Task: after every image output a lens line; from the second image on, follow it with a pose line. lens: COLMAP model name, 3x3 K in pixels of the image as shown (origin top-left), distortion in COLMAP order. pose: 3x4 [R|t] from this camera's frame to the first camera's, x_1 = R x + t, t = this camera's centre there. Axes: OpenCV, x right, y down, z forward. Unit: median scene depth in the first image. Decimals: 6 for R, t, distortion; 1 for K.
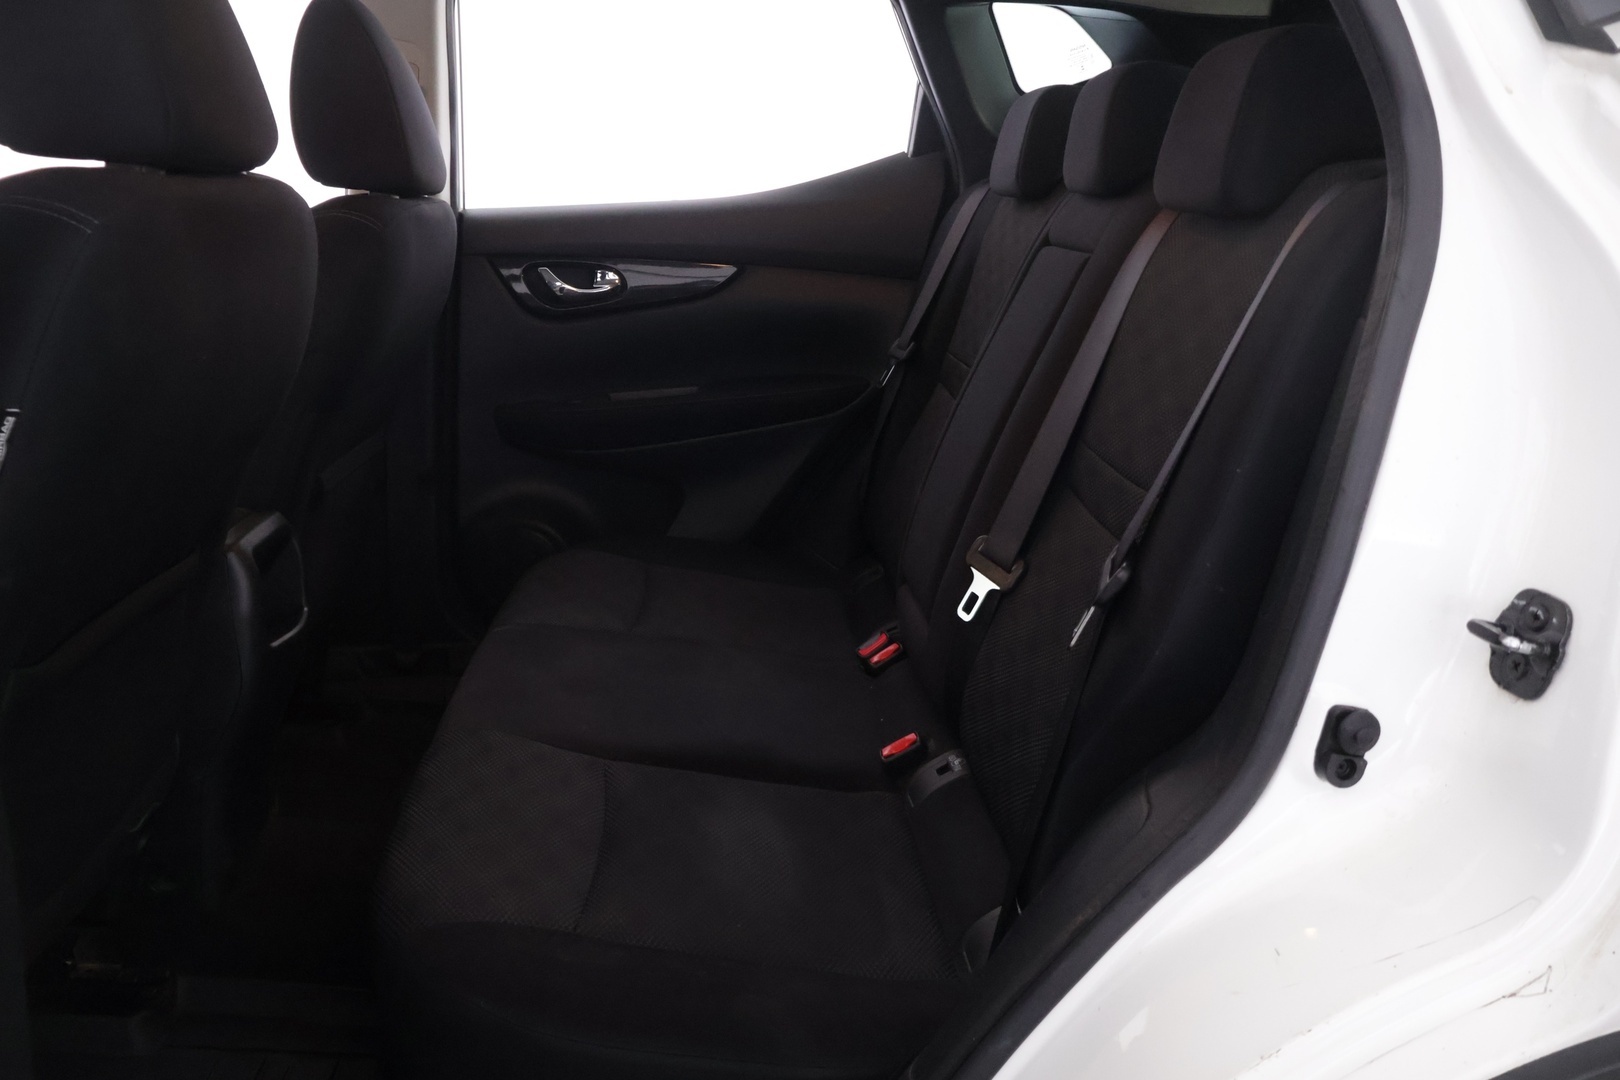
lens RADIAL K [[1330.8, 0, 810.0], [0, 1330.8, 540.0], [0, 0, 1]] dist [-0.010903, 0.007780]
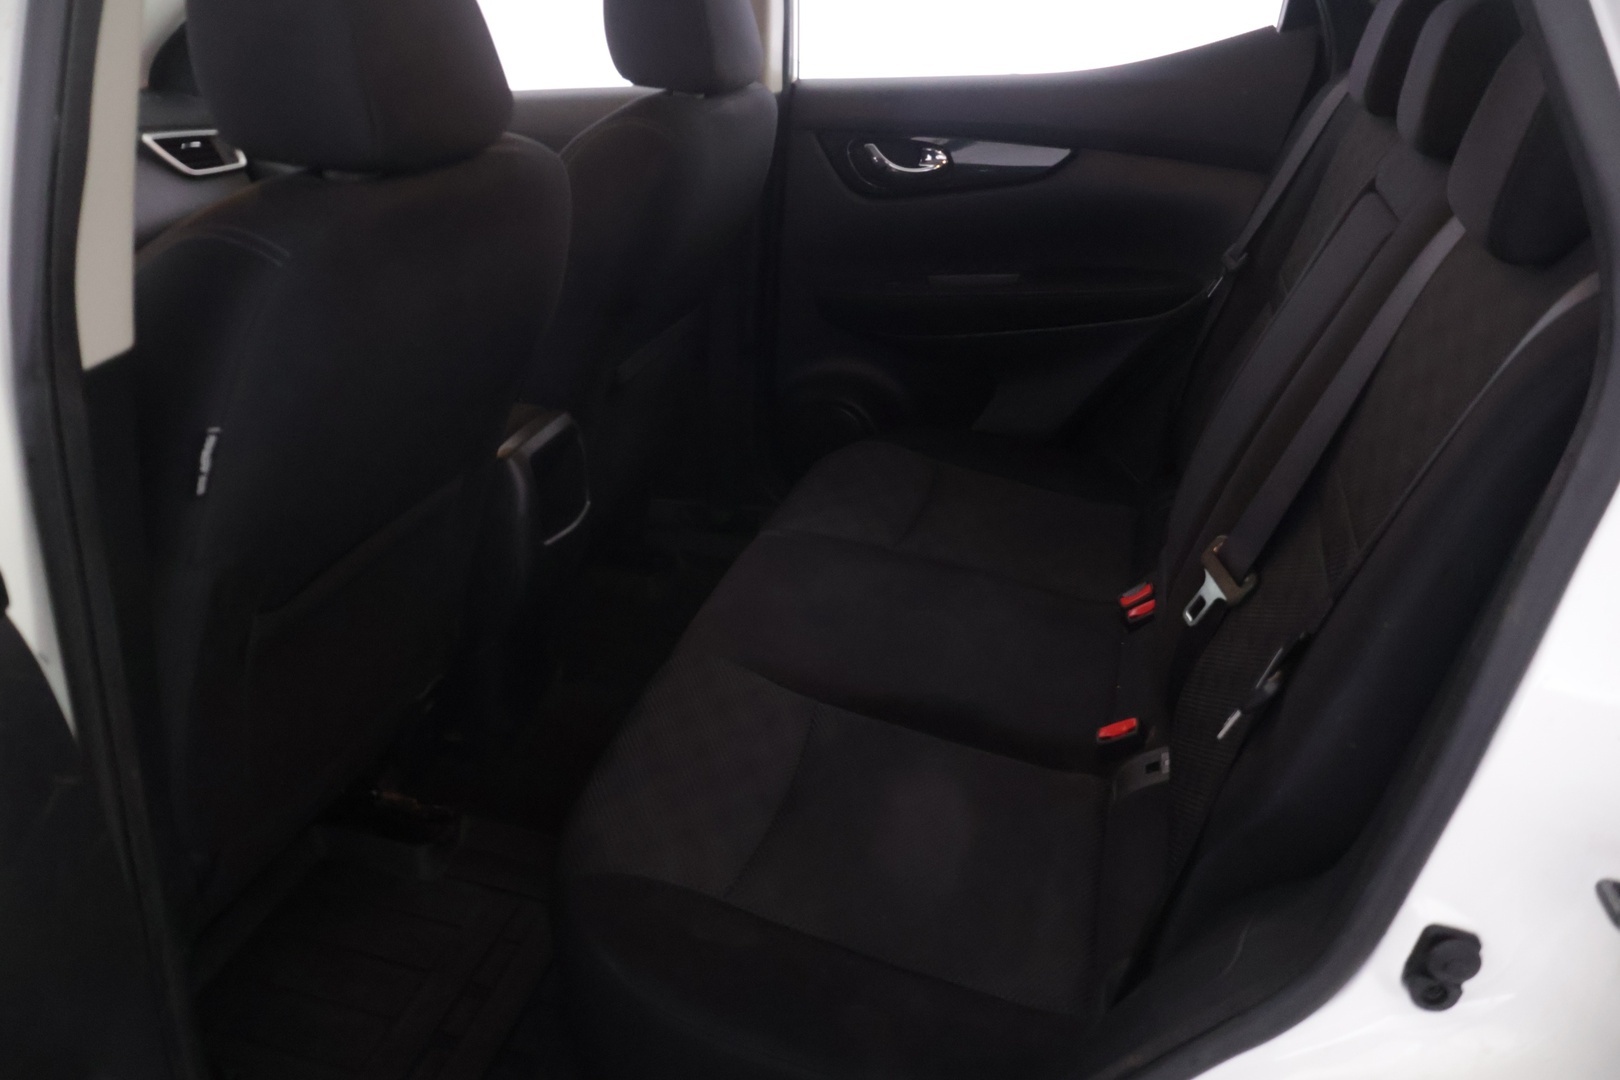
lens RADIAL K [[1330.8, 0, 810.0], [0, 1330.8, 540.0], [0, 0, 1]] dist [-0.010903, 0.007780]
pose [[0.949323, 0.121933, -0.289688, 0.116569], [-0.074393, 0.982662, 0.169824, -0.125732], [0.305372, -0.139667, 0.941935, 0.041384]]
